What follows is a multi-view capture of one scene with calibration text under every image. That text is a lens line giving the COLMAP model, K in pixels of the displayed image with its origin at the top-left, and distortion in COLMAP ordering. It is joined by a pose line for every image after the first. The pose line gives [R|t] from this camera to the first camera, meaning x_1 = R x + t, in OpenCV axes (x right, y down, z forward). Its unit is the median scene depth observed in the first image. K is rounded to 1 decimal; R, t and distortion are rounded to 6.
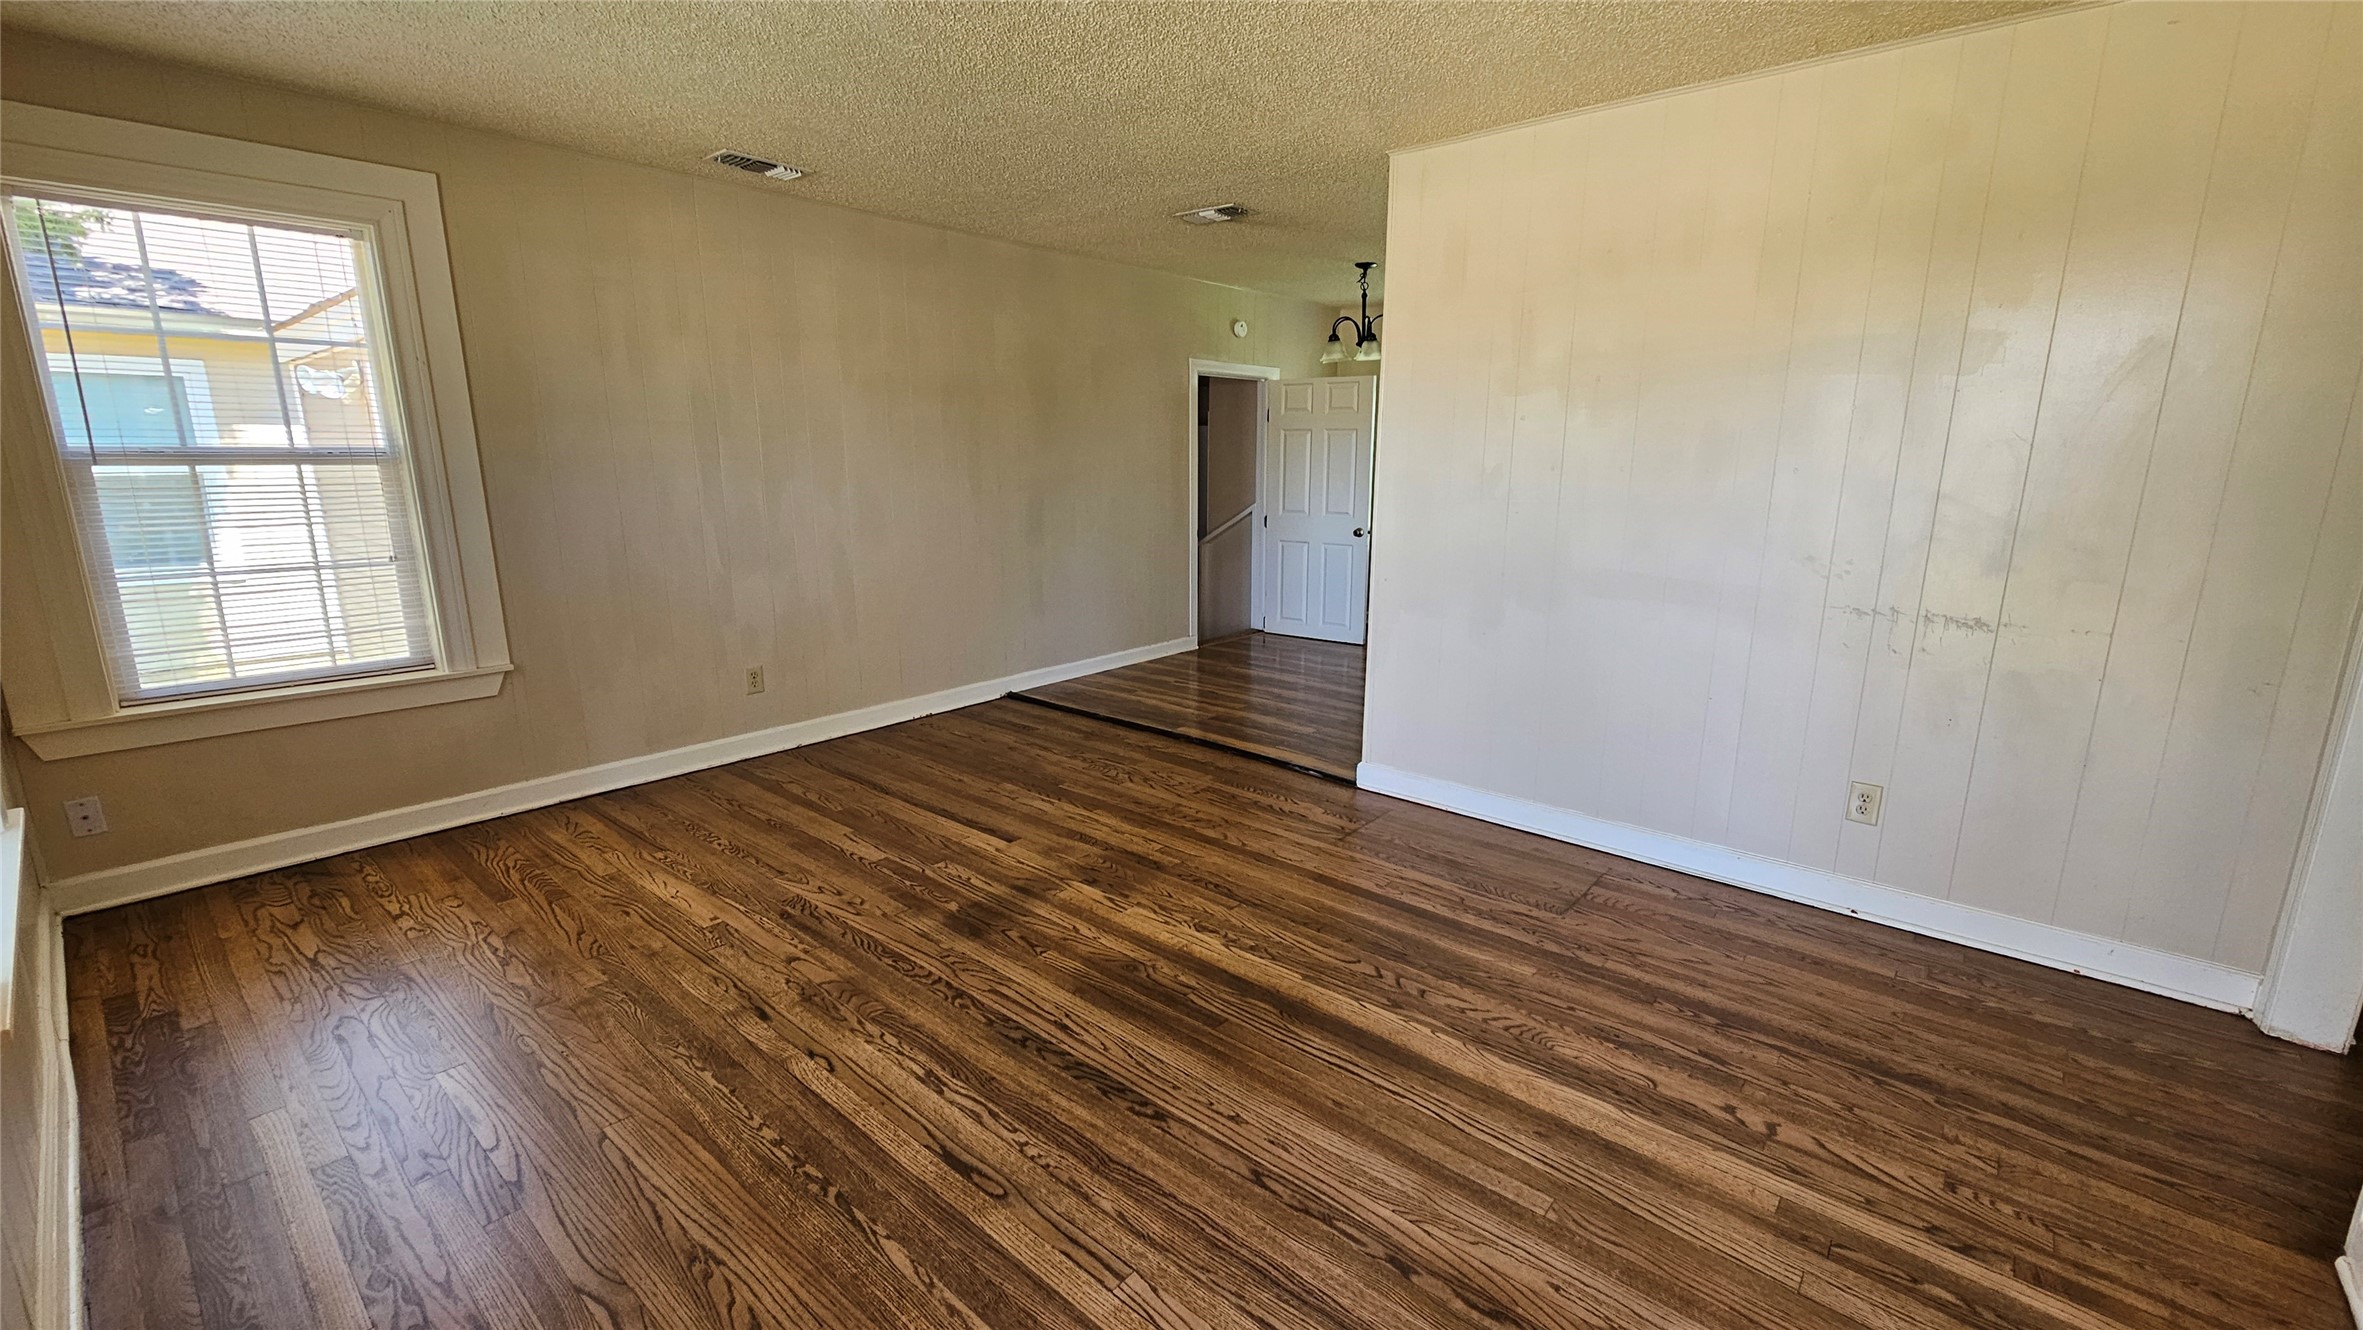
lens RADIAL K [[965.2, 0, 1180.7], [0, 965.2, 665.1], [0, 0, 1]] dist [0.002192, -0.000604]
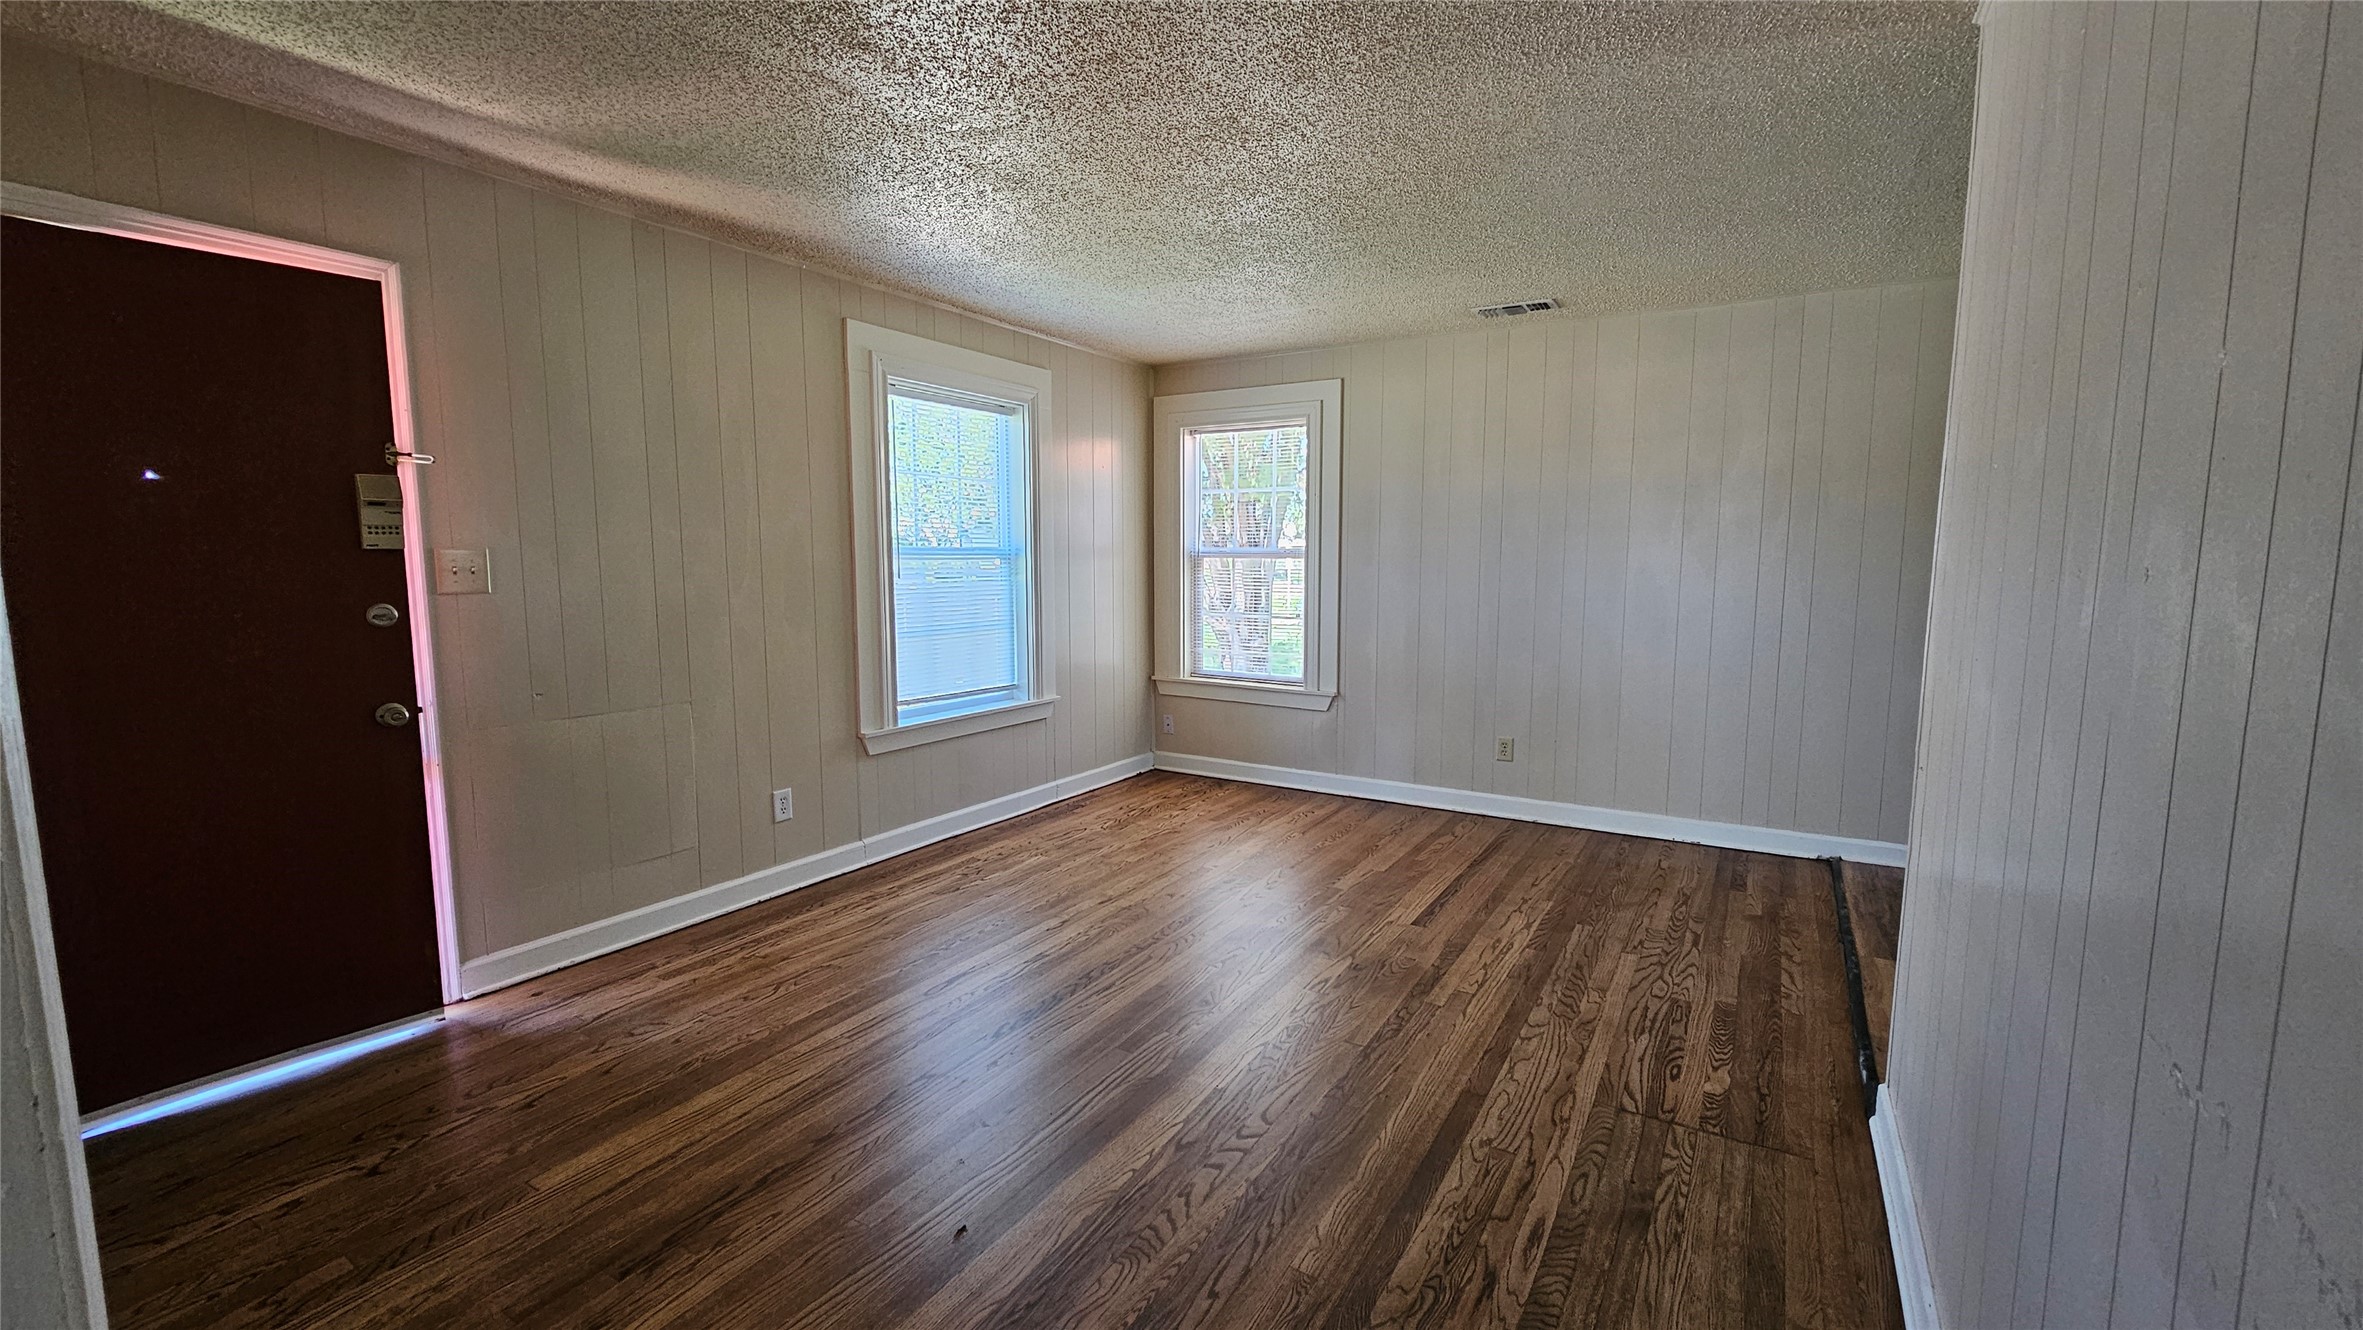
lens RADIAL K [[965.2, 0, 1197.0], [0, 965.2, 660.2], [0, 0, 1]] dist [0.002192, -0.000604]
pose [[0.173695, 0.104043, -0.979288, 0.699798], [-0.214661, 0.974493, 0.065459, -0.098316], [0.961120, 0.198845, 0.191599, 0.500305]]
